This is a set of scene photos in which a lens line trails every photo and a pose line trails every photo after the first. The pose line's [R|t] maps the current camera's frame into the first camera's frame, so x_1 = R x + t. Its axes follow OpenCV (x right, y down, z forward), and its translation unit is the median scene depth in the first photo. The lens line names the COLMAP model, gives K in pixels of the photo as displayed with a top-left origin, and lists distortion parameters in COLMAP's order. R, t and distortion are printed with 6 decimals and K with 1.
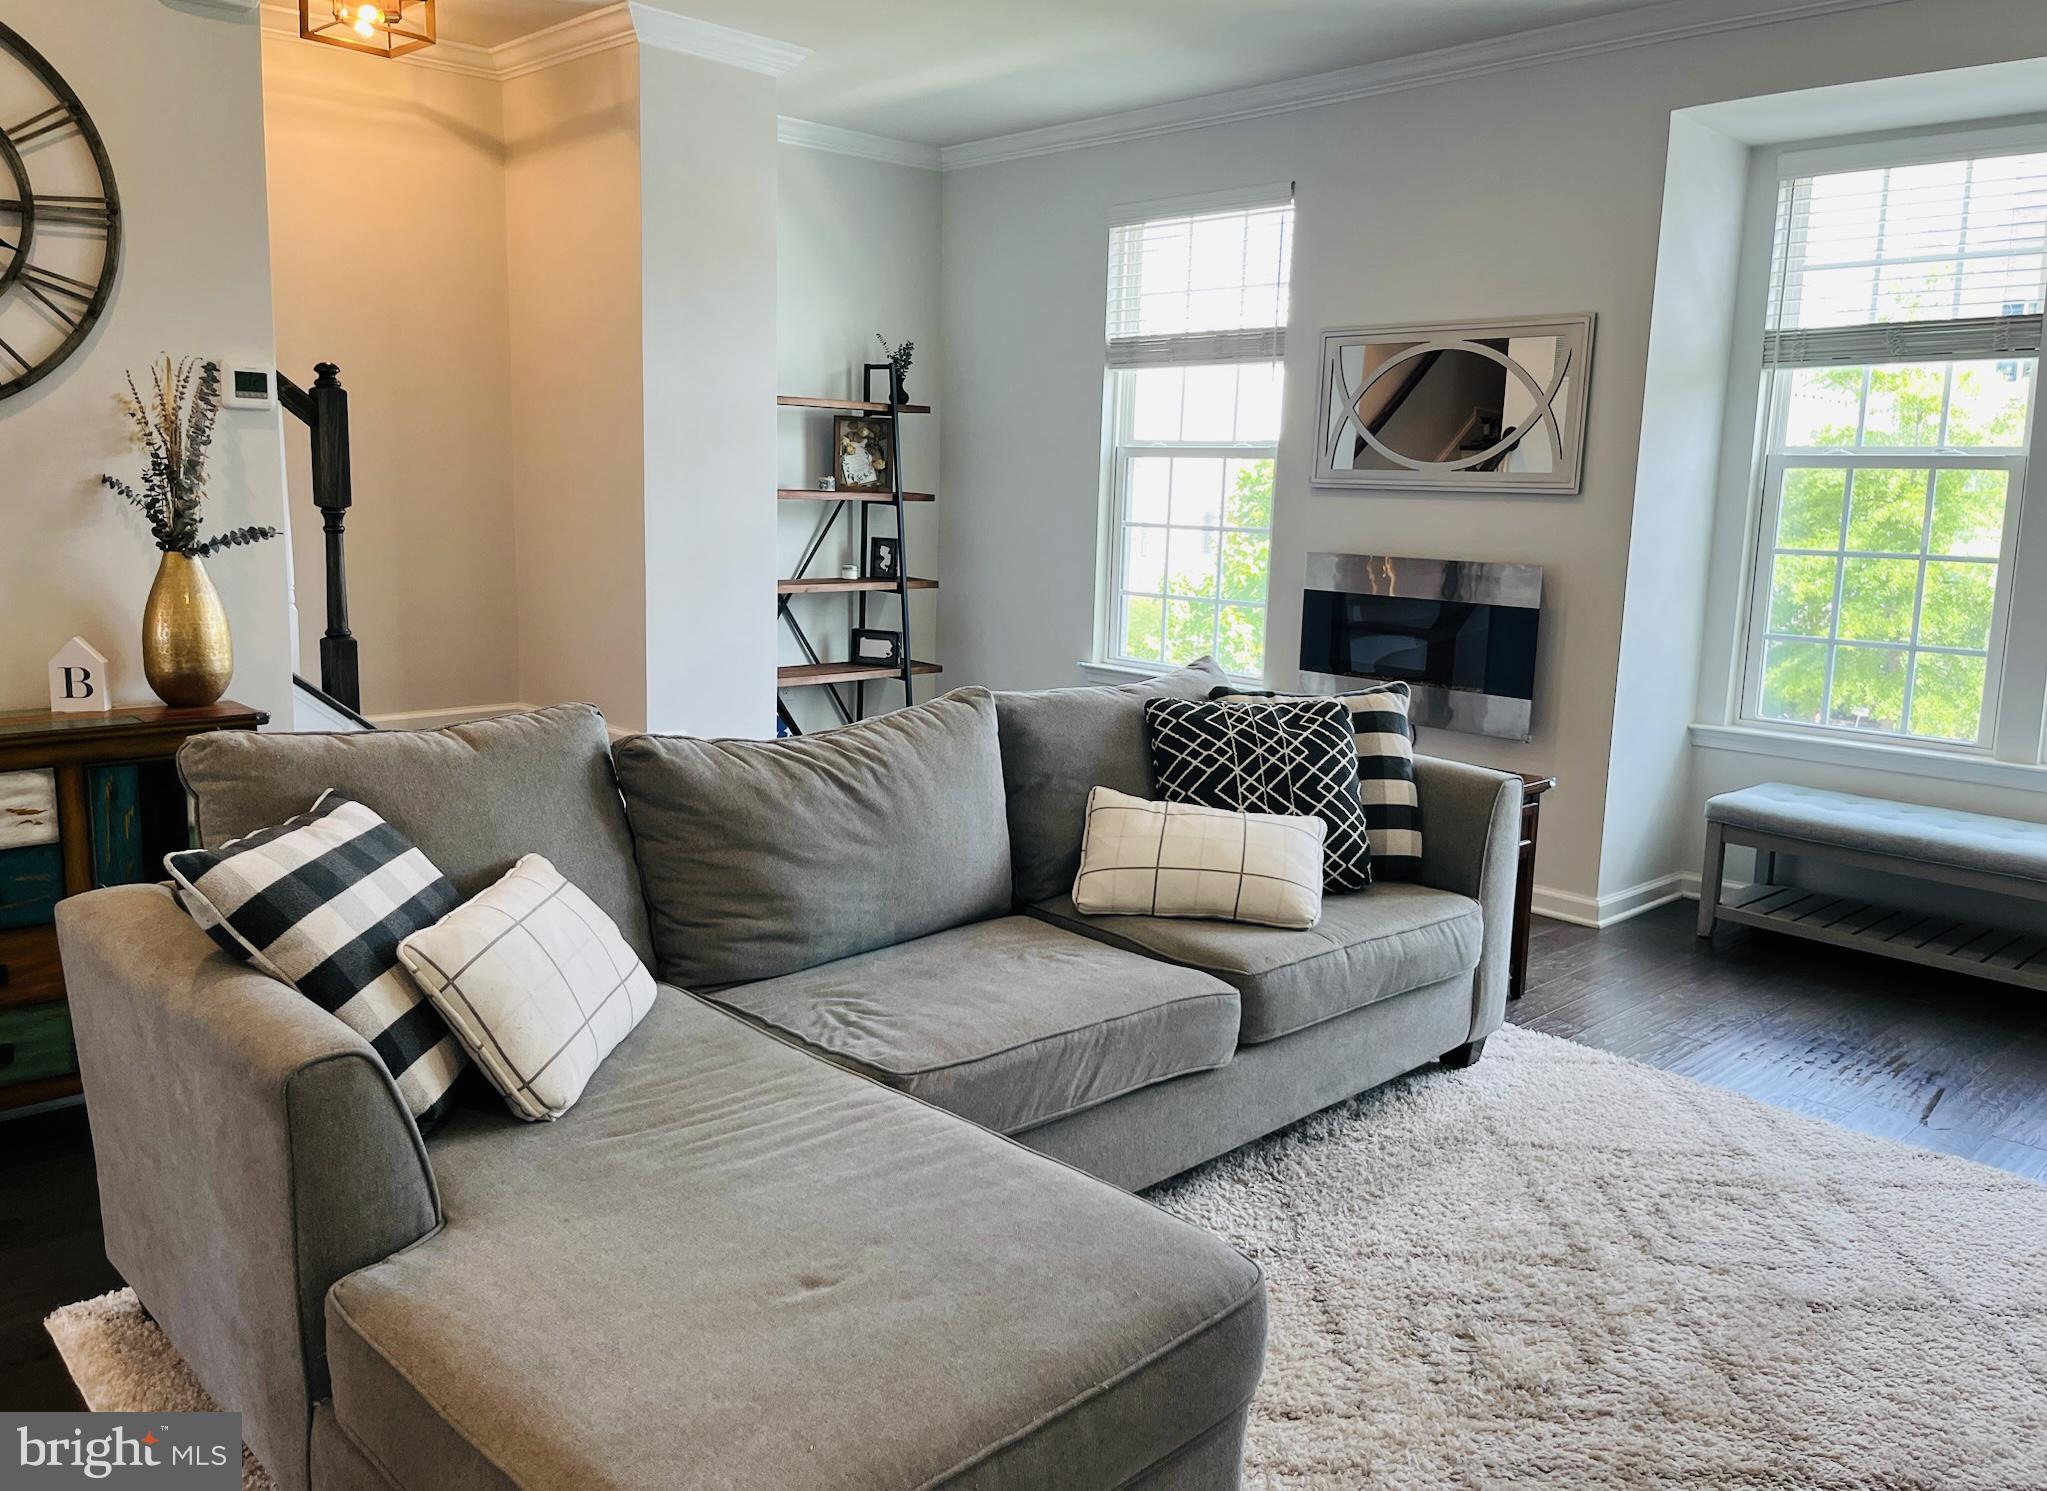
lens RADIAL K [[1568.6, 0, 1023.5], [0, 1568.6, 745.5], [0, 0, 1]] dist [0.002820, -0.076533]
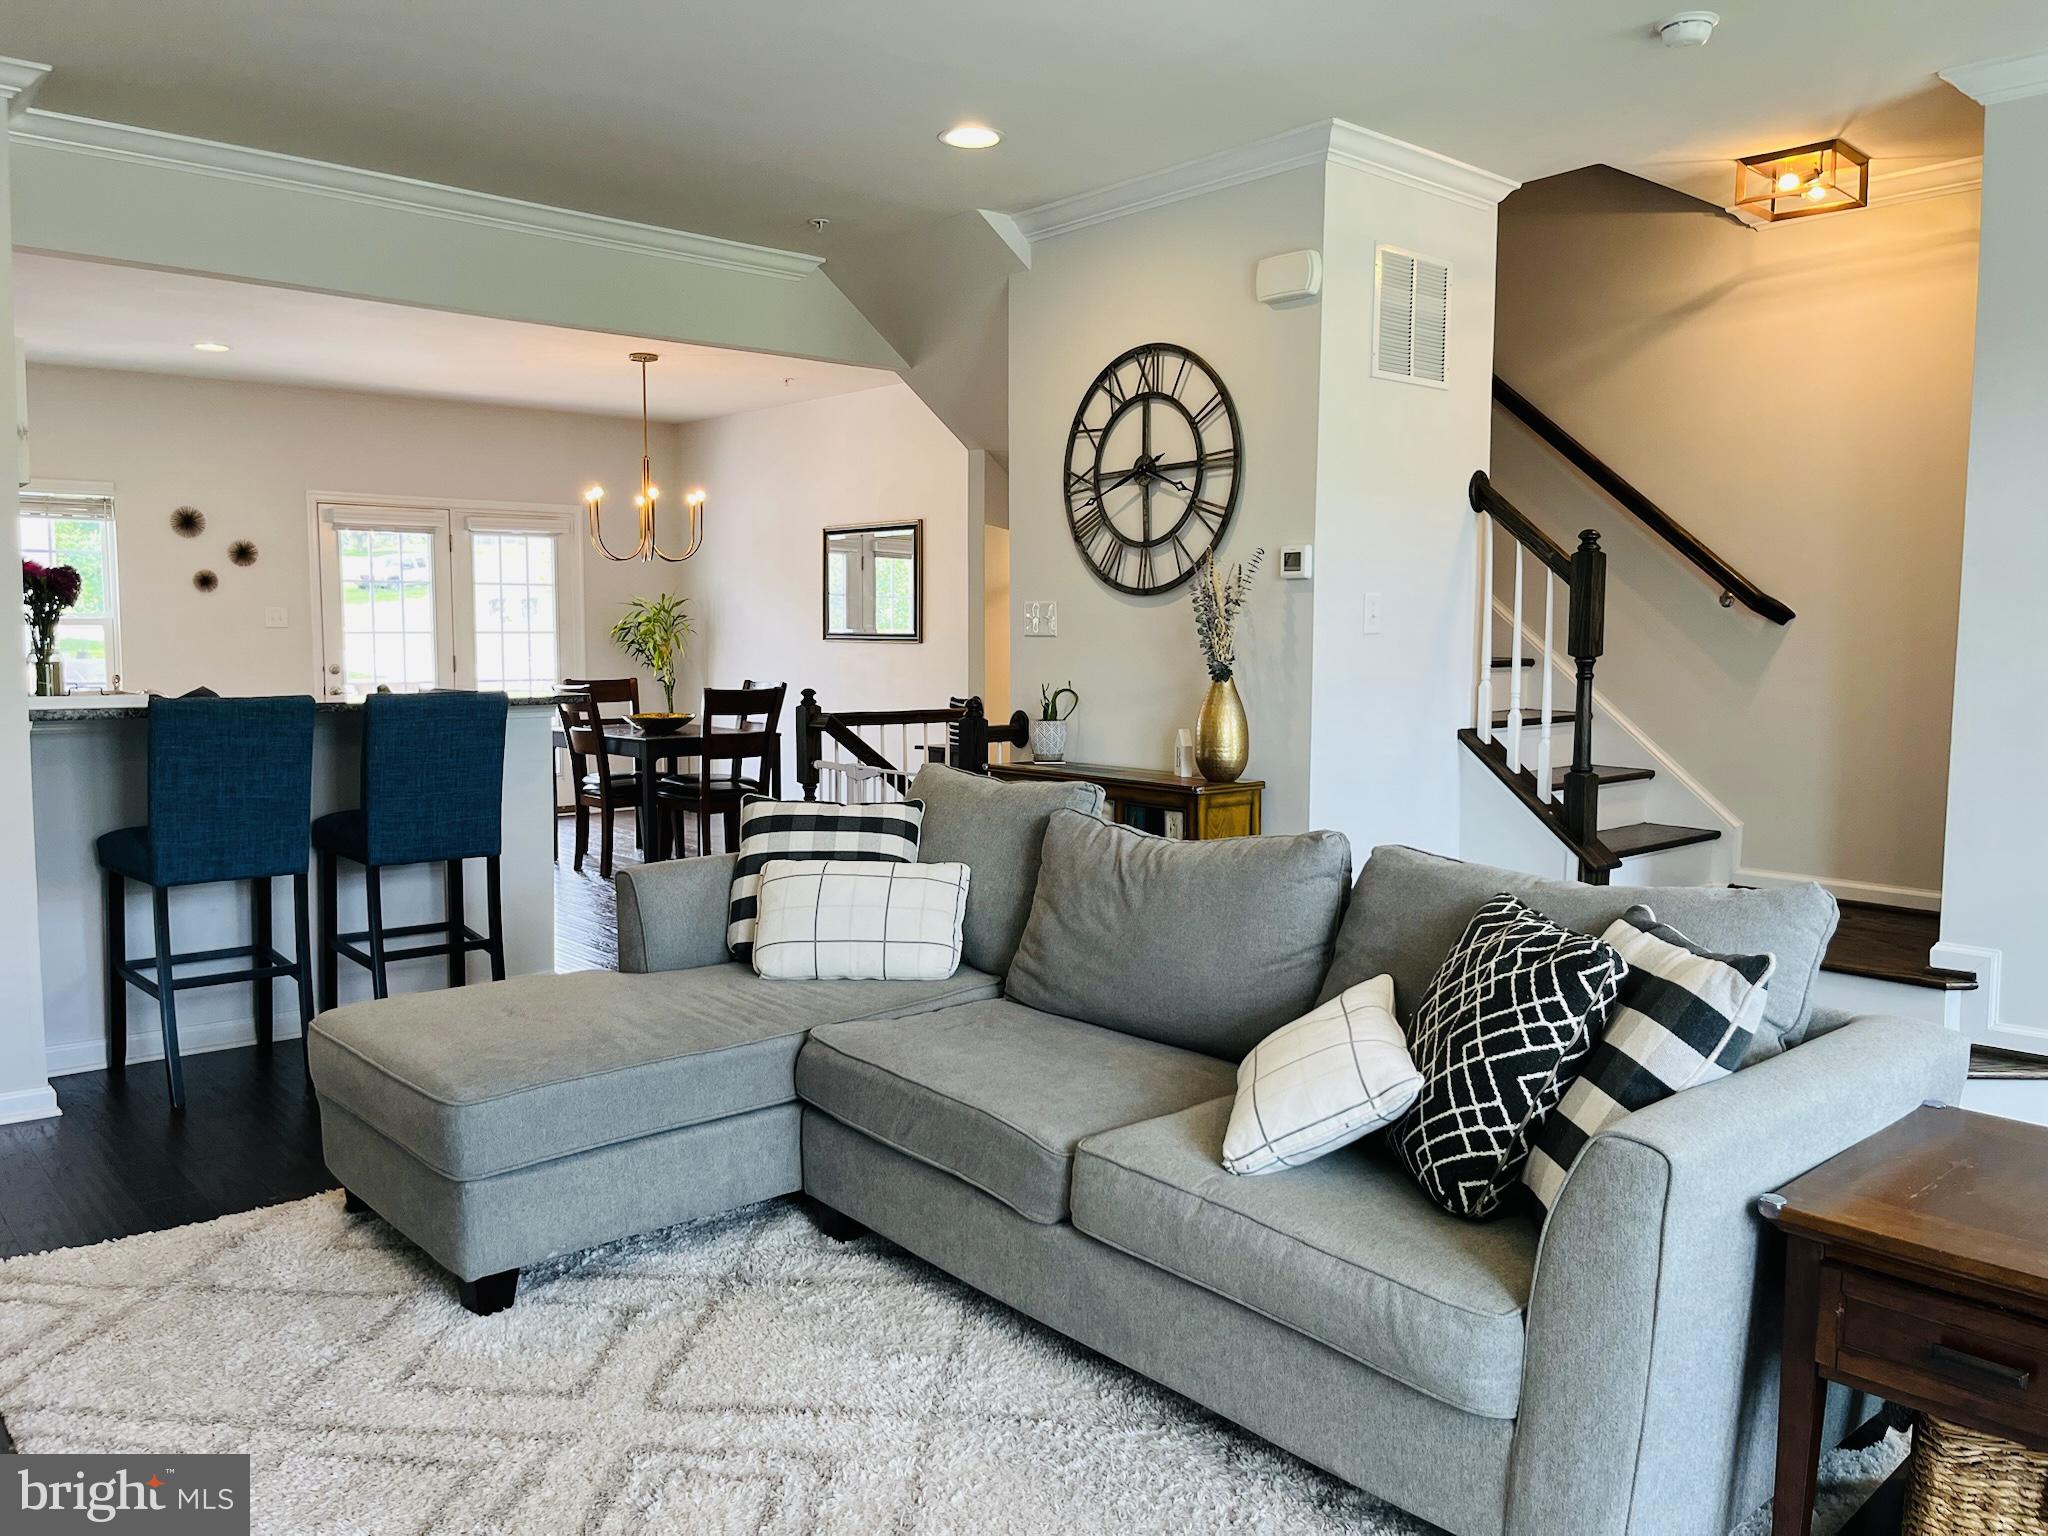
lens RADIAL K [[1550.1, 0, 1024.0], [0, 1550.1, 768.0], [0, 0, 1]] dist [-0.001937, -0.001951]
pose [[-0.089166, 0.065536, -0.993858, 0.981688], [-0.168919, 0.982383, 0.079935, -0.128087], [0.981588, 0.175009, -0.076524, 0.961032]]
